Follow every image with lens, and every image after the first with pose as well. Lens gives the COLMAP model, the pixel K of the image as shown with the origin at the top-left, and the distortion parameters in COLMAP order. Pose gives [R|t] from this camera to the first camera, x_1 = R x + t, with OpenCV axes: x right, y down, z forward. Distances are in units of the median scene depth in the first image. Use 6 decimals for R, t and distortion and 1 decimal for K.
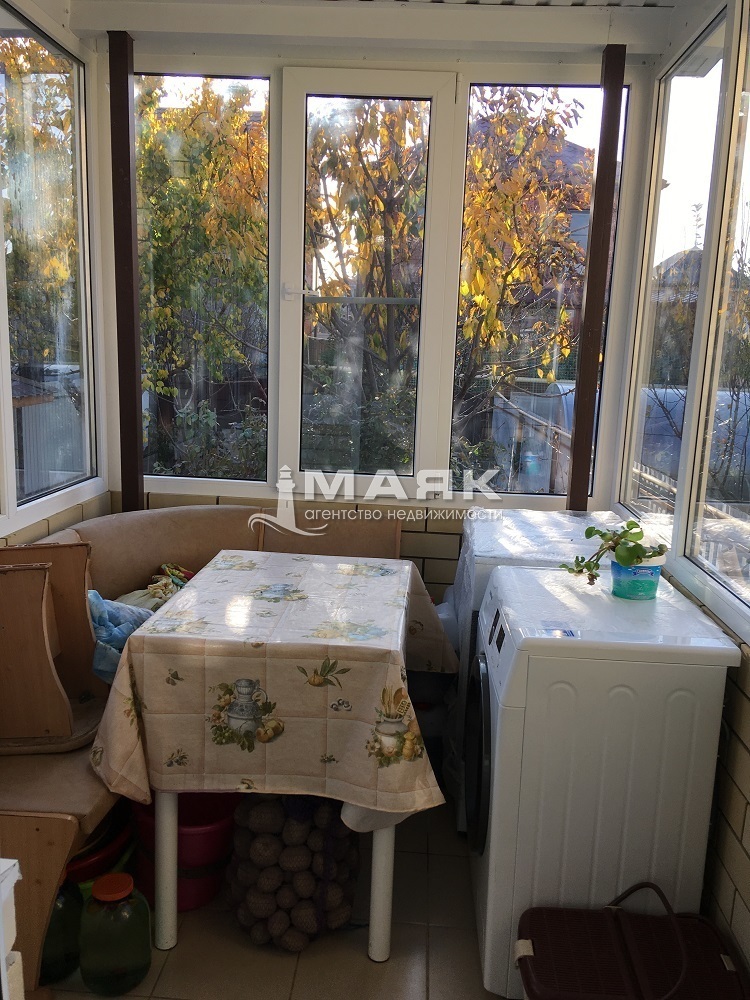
lens RADIAL K [[846.5, 0, 380.4], [0, 846.5, 501.5], [0, 0, 1]] dist [0.036188, -0.022290]
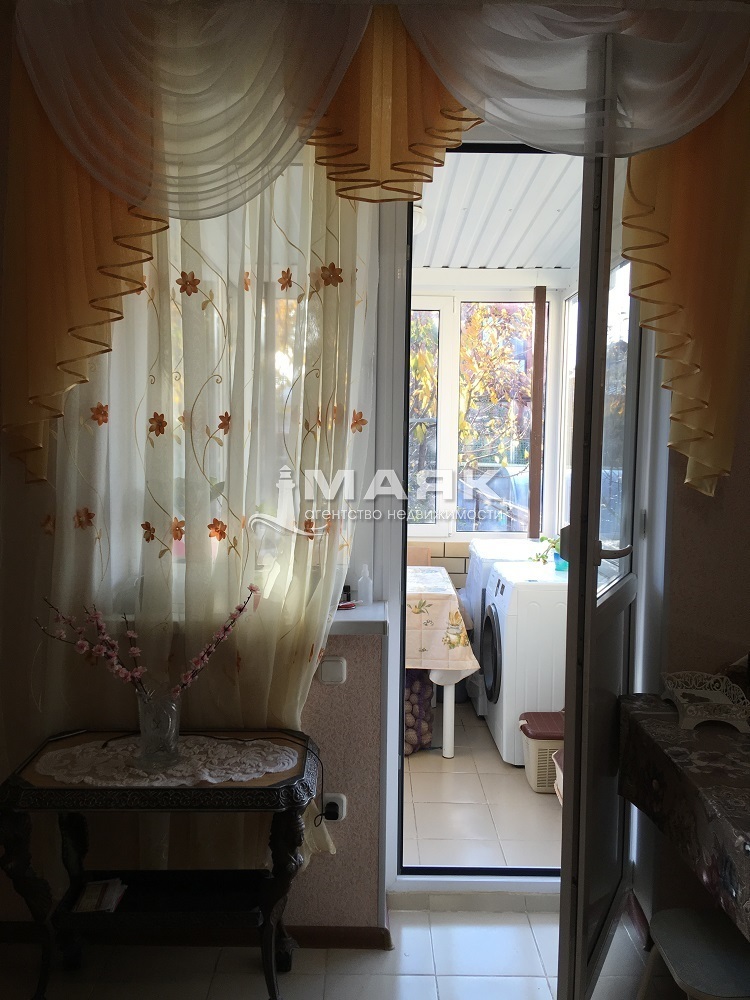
lens RADIAL K [[846.5, 0, 372.3], [0, 846.5, 499.9], [0, 0, 1]] dist [0.036188, -0.022290]
pose [[0.998167, -0.028850, 0.053200, -0.264391], [0.034249, 0.994036, -0.103531, 0.141076], [-0.049896, 0.105163, 0.993202, -1.003067]]
